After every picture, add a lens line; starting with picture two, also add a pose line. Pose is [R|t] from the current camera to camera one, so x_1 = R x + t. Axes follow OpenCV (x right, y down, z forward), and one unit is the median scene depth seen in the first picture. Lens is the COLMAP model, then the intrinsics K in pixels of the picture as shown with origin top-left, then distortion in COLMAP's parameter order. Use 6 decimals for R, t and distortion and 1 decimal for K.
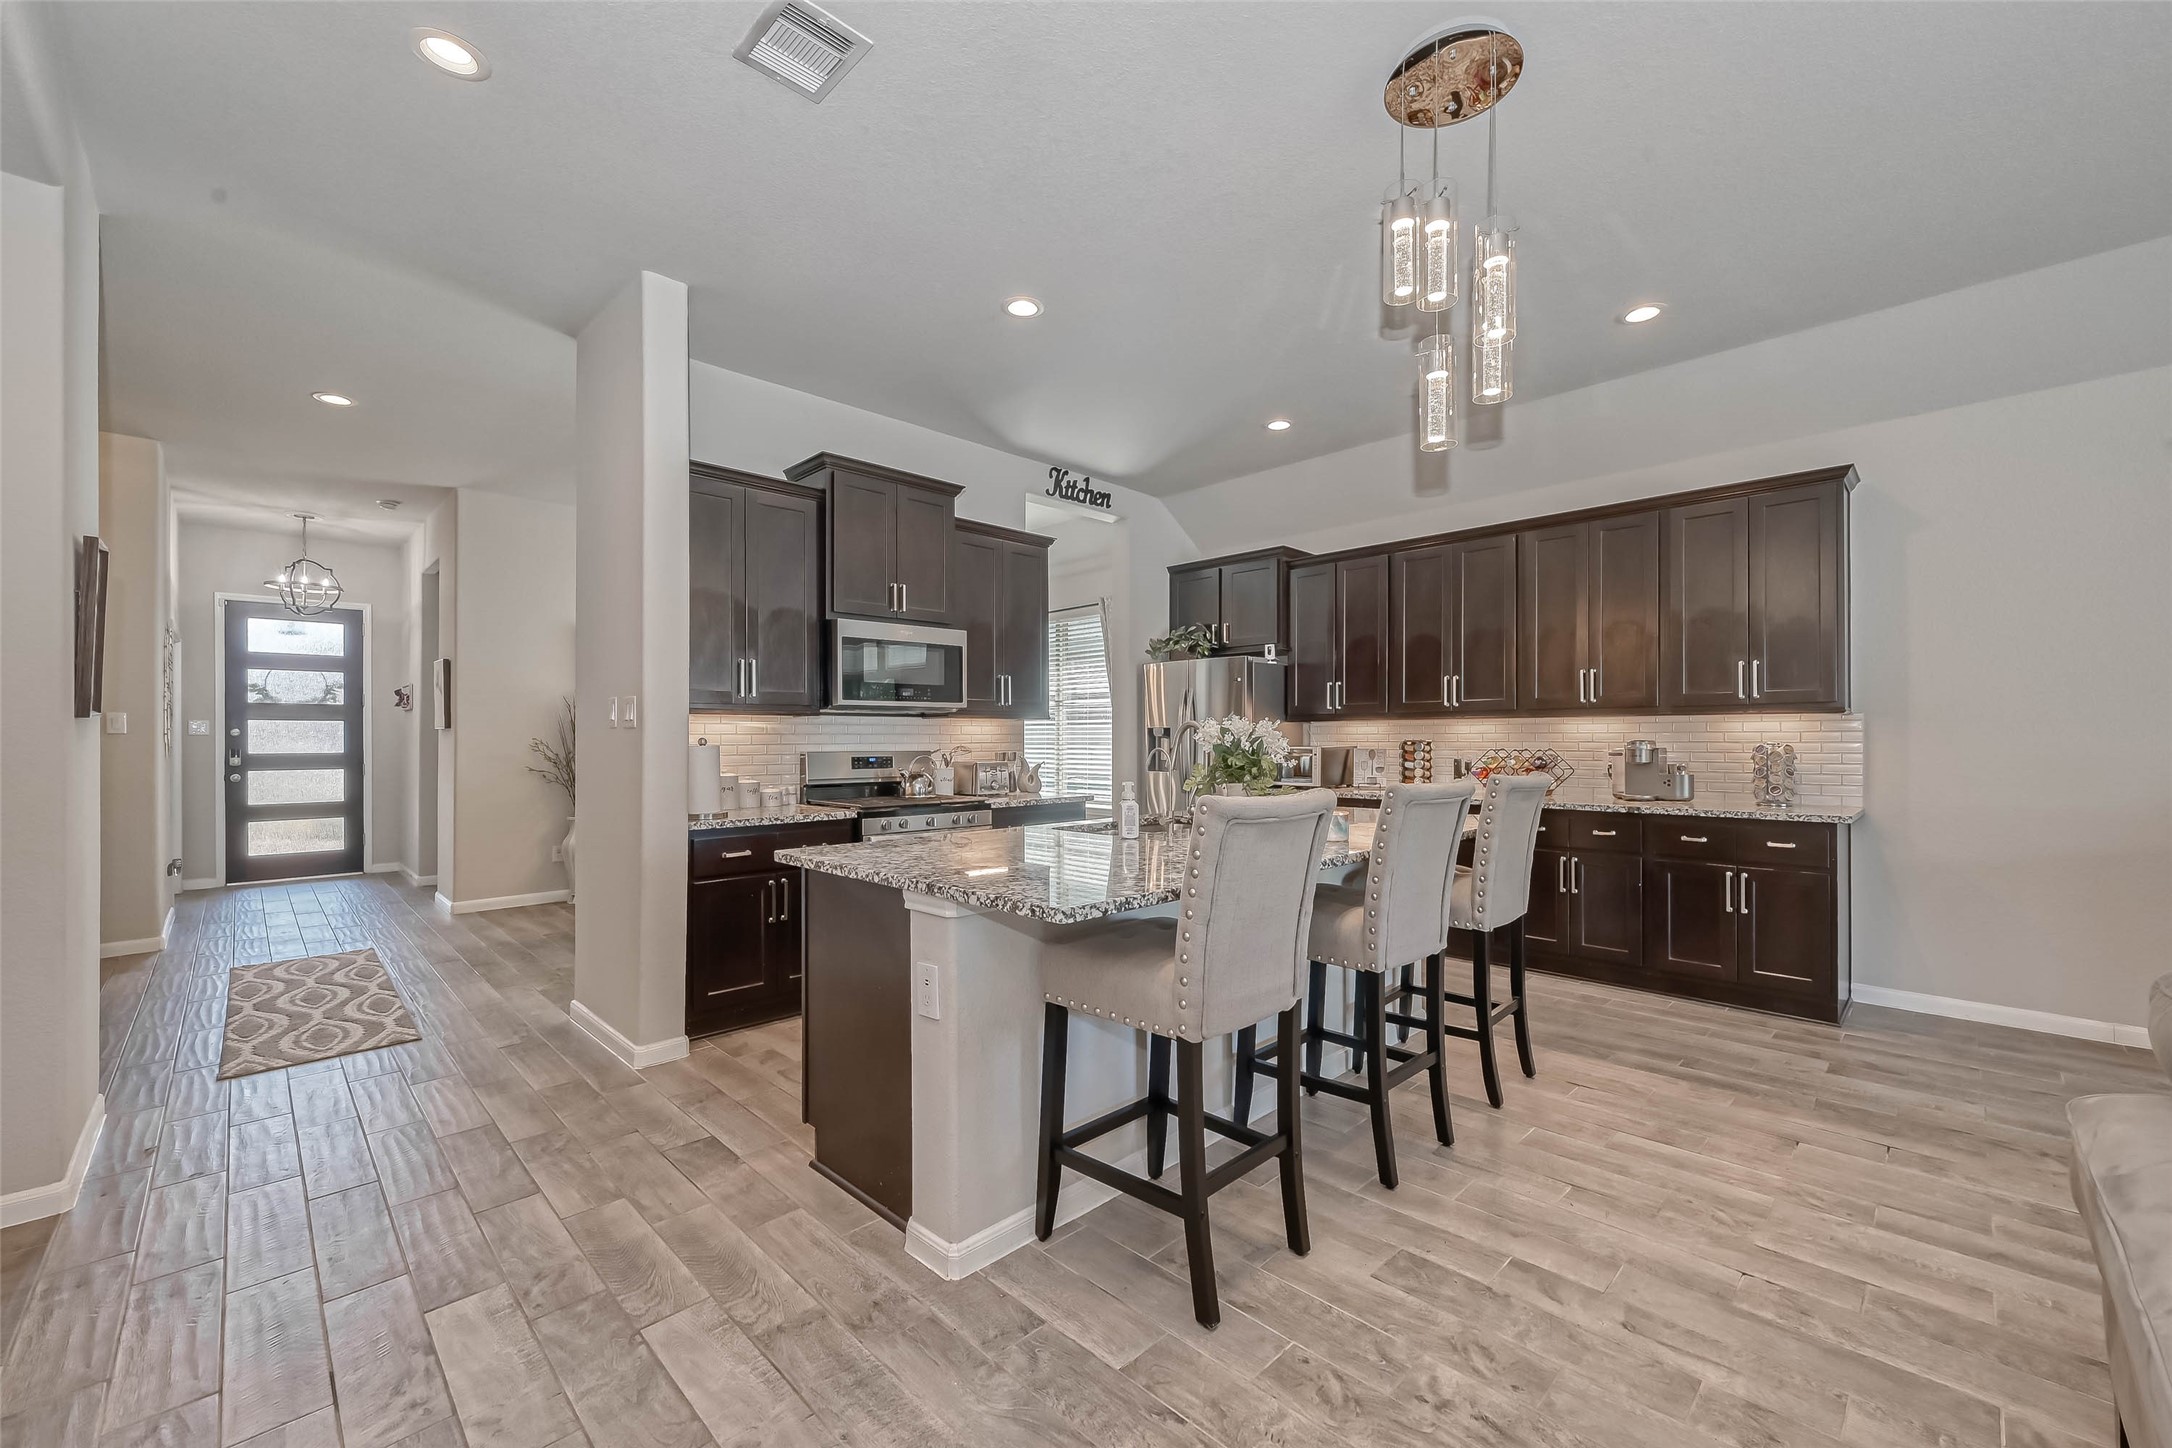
lens RADIAL K [[866.9, 0, 1105.8], [0, 866.9, 733.8], [0, 0, 1]] dist [0.000762, -0.000657]
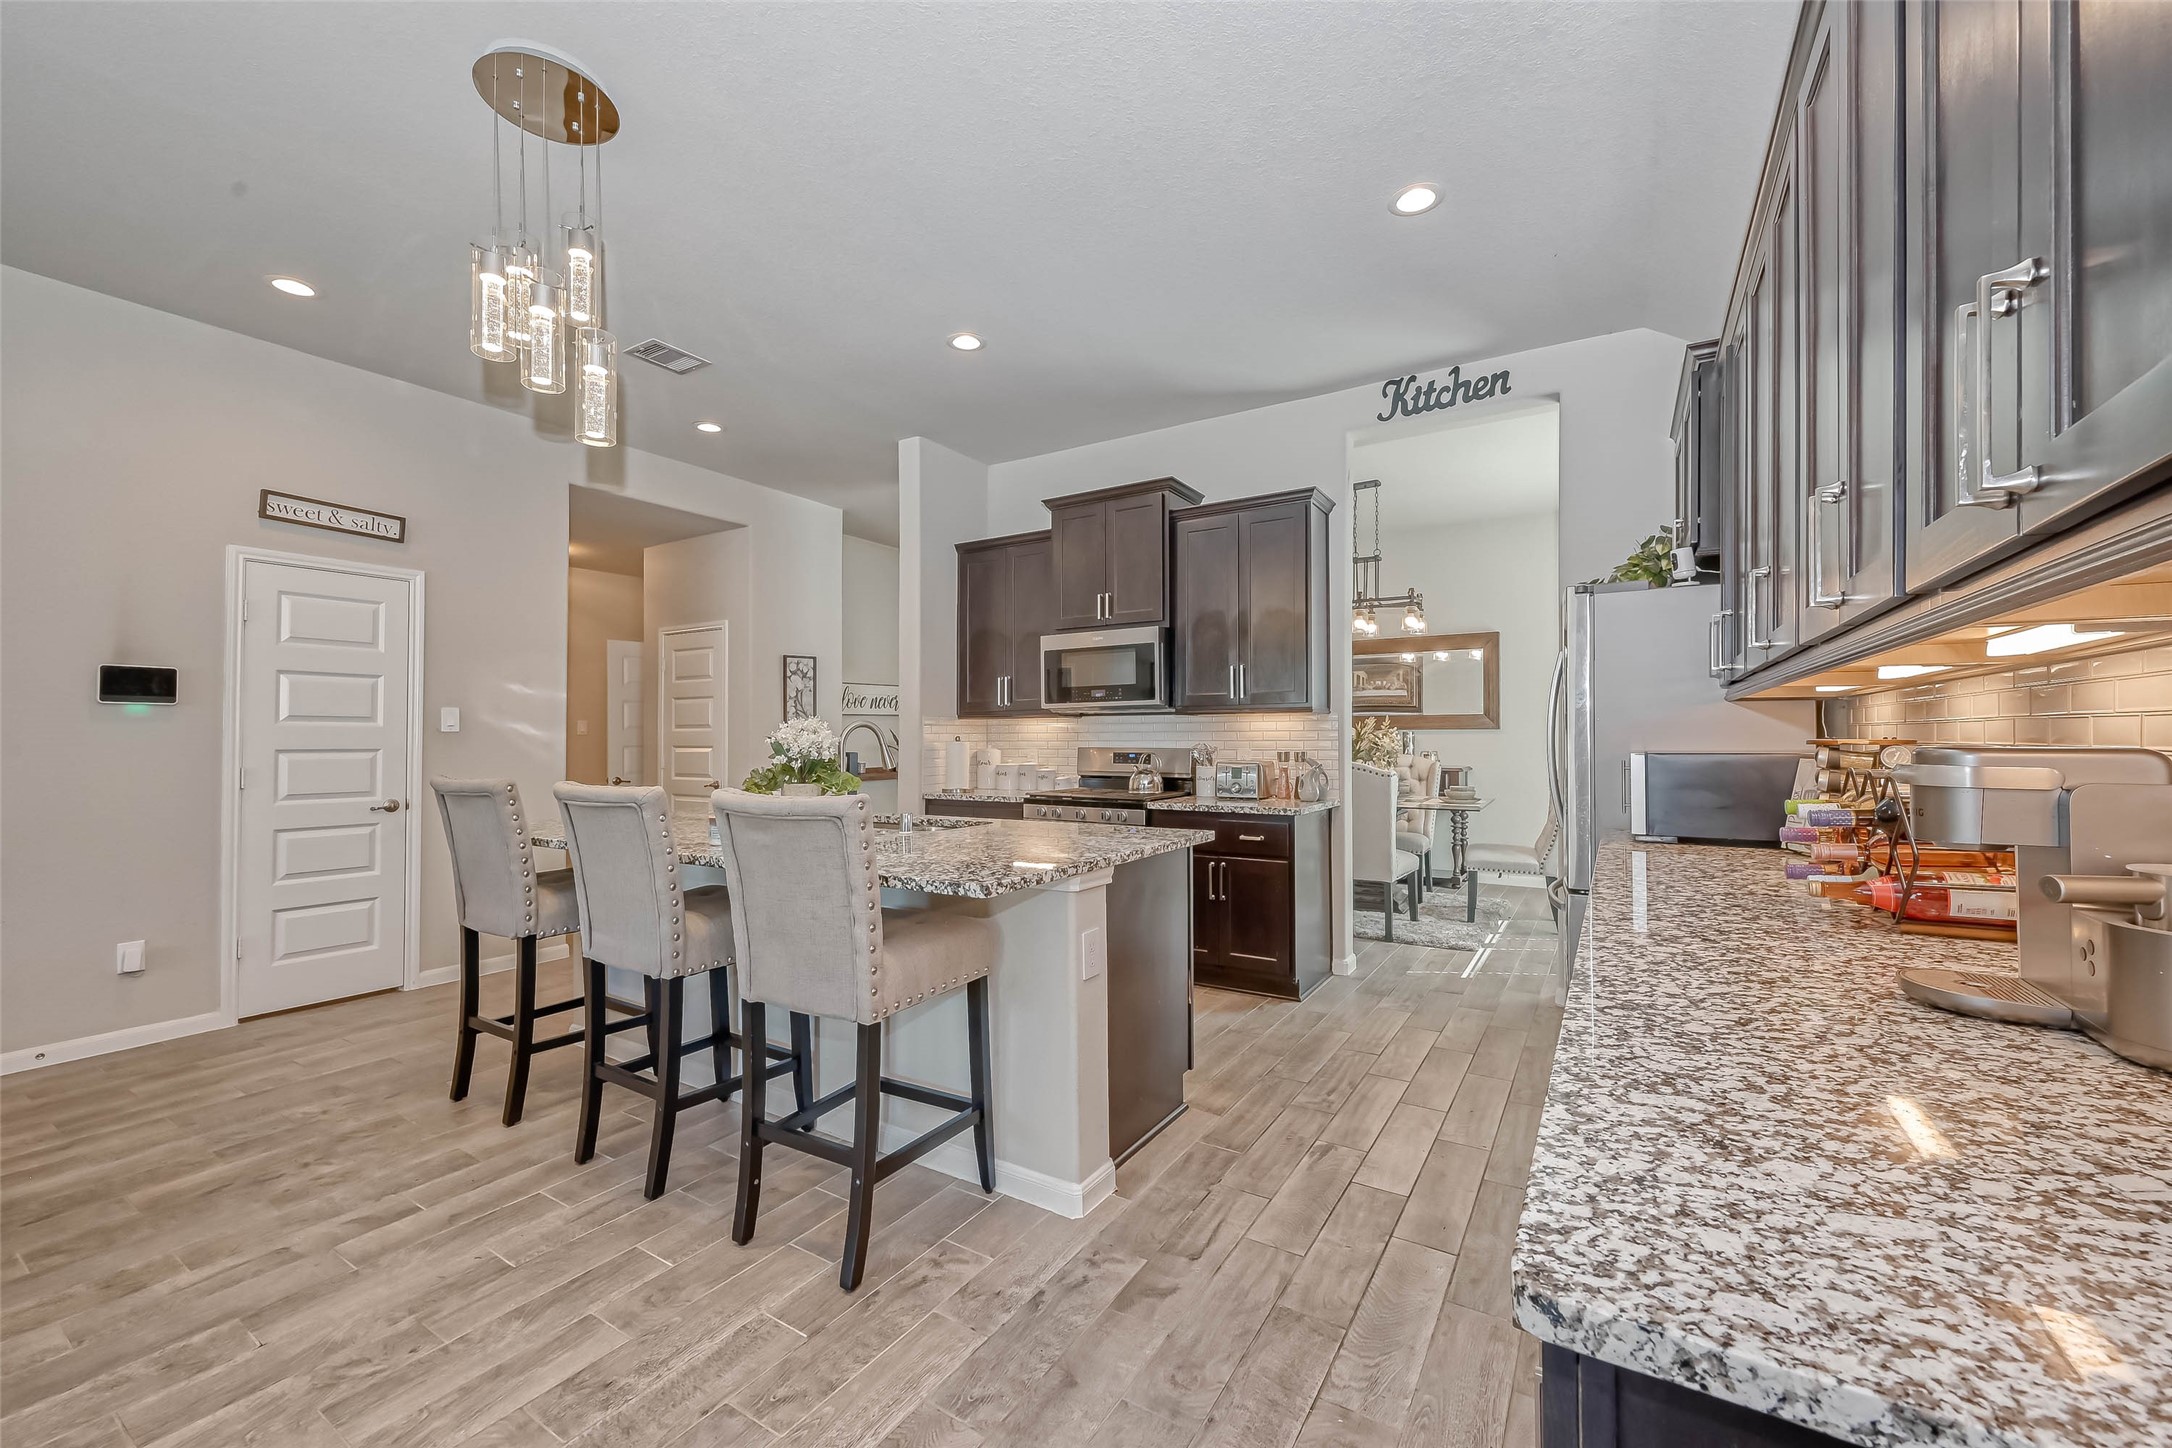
lens RADIAL K [[866.9, 0, 1096.0], [0, 866.9, 728.9], [0, 0, 1]] dist [0.000762, -0.000657]
pose [[0.218720, -0.005060, -0.975775, 0.767542], [0.007998, 0.999962, -0.003393, 0.000251], [0.975755, -0.007062, 0.218752, 0.704967]]
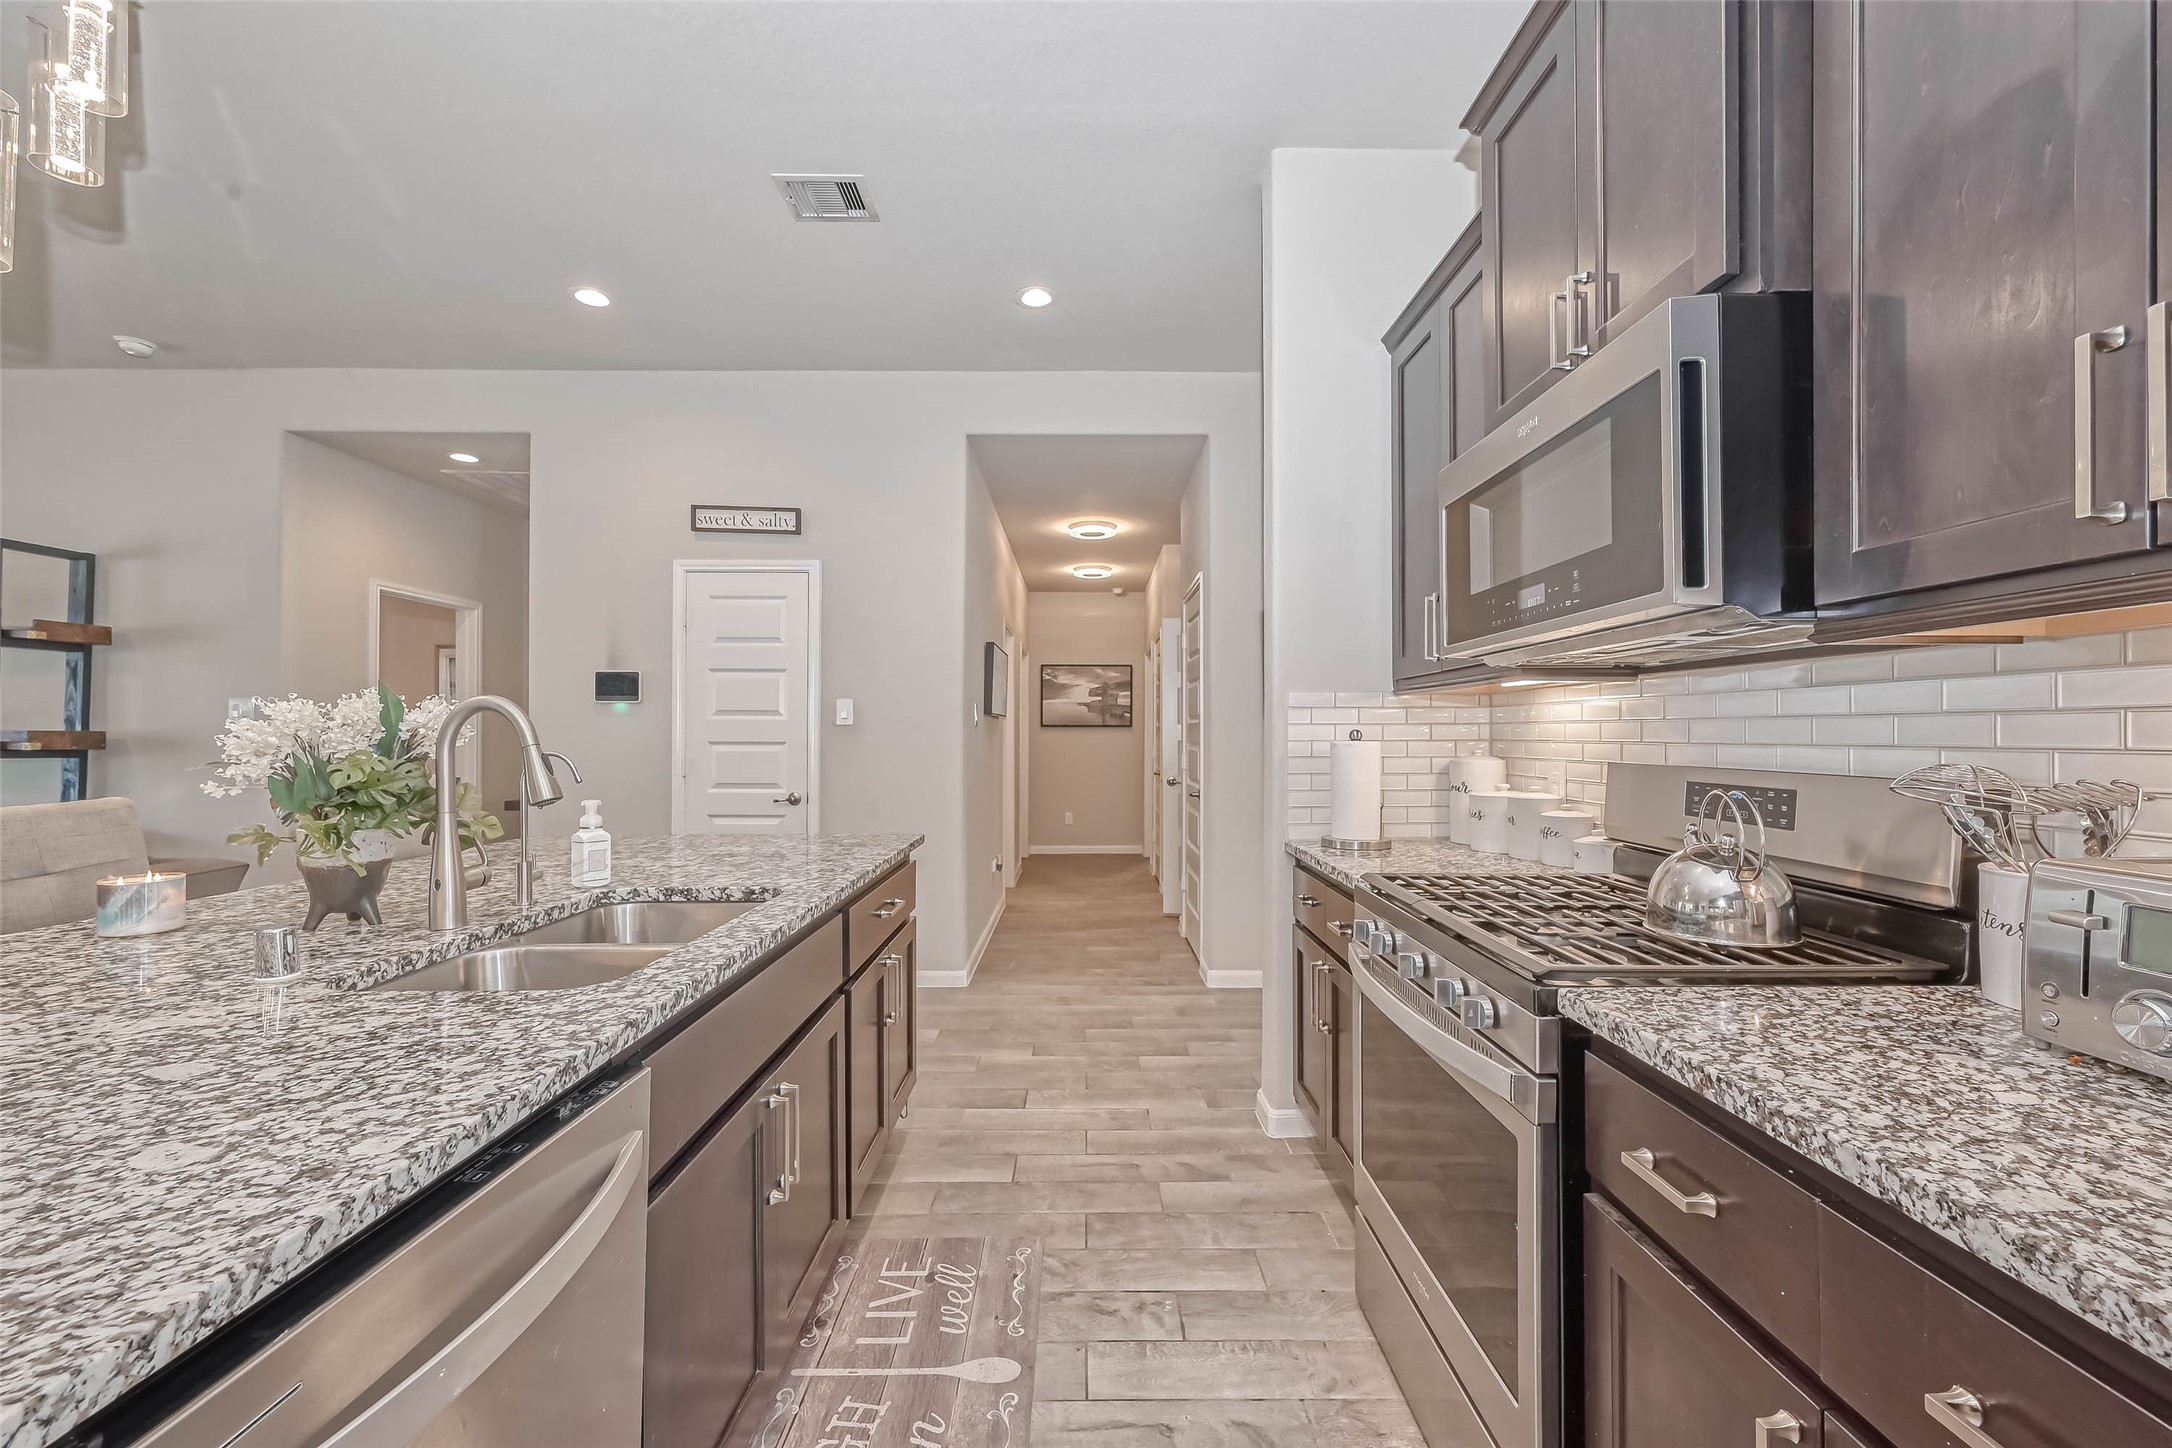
lens RADIAL K [[866.9, 0, 1095.4], [0, 866.9, 726.5], [0, 0, 1]] dist [0.000762, -0.000657]
pose [[-0.720330, -0.000588, -0.693632, 0.114054], [0.007960, 0.999927, -0.009114, 0.006224], [0.693586, -0.012086, -0.720272, 1.055043]]
